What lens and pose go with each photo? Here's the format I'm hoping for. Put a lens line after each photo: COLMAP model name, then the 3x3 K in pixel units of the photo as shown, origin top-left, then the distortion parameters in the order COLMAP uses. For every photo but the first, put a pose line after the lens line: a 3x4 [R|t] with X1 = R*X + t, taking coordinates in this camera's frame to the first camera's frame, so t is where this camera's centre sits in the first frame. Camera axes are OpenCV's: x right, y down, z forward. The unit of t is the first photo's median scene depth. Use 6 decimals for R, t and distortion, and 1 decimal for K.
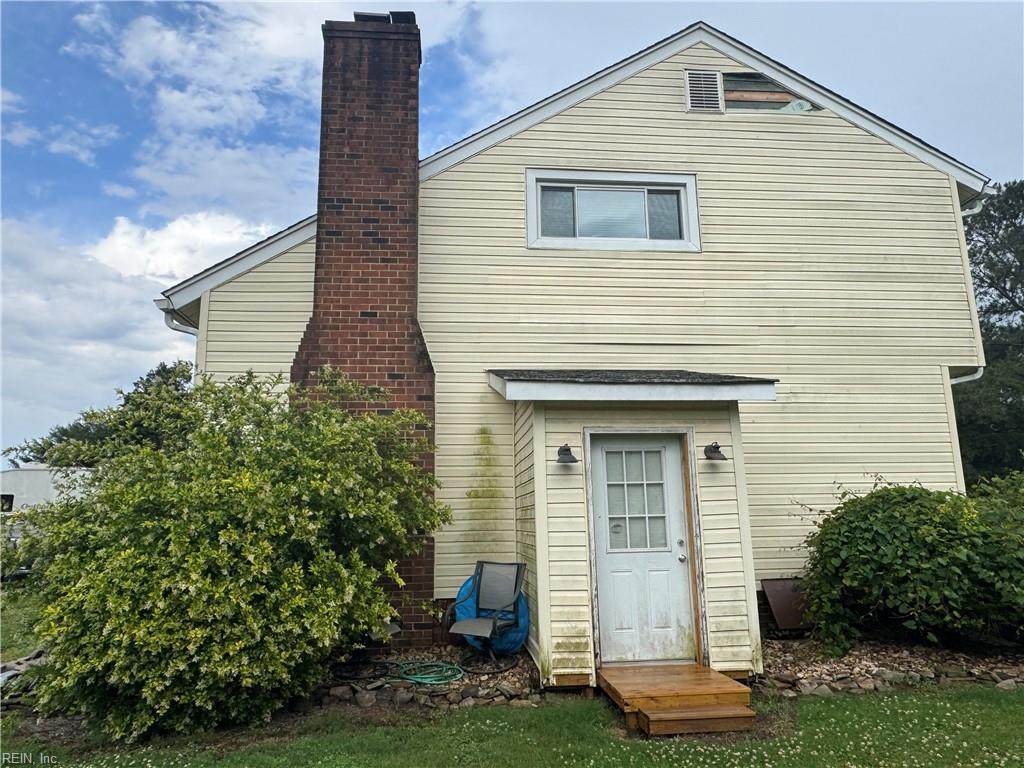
lens RADIAL K [[683.0, 0, 512.0], [0, 683.0, 384.0], [0, 0, 1]] dist [0.001831, 0.000274]
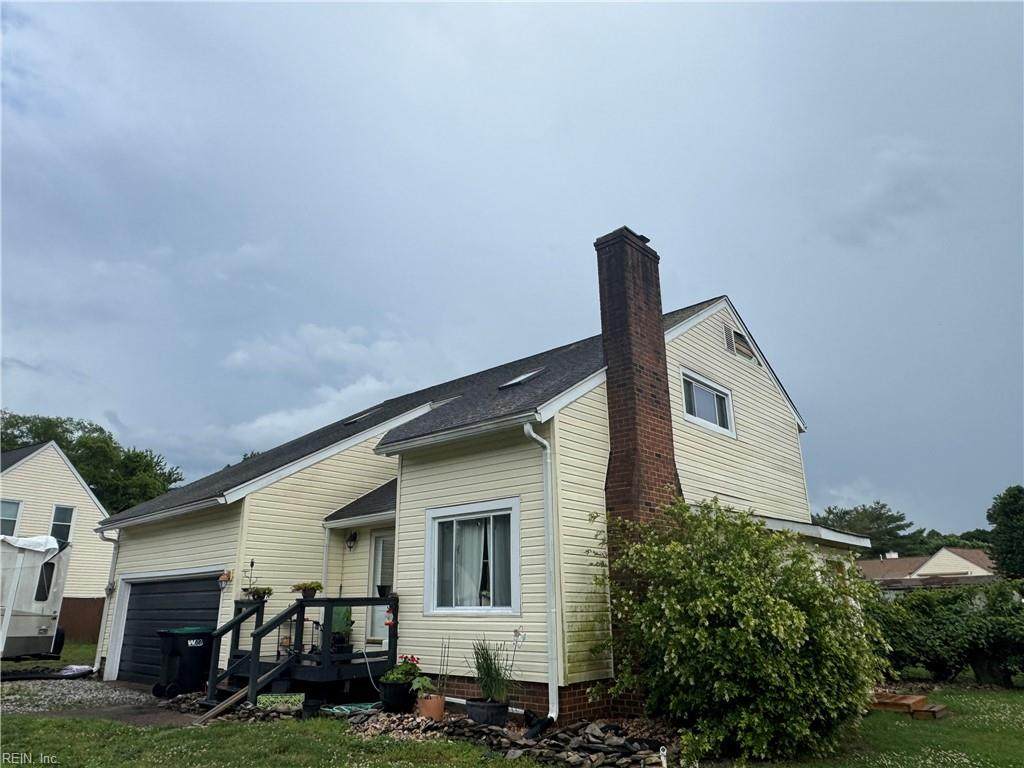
lens RADIAL K [[683.0, 0, 512.0], [0, 683.0, 384.0], [0, 0, 1]] dist [0.001831, 0.000274]
pose [[0.736202, 0.219539, 0.640164, -1.253246], [-0.134023, 0.974482, -0.180061, 0.041964], [-0.663359, 0.046764, 0.746839, 0.150734]]
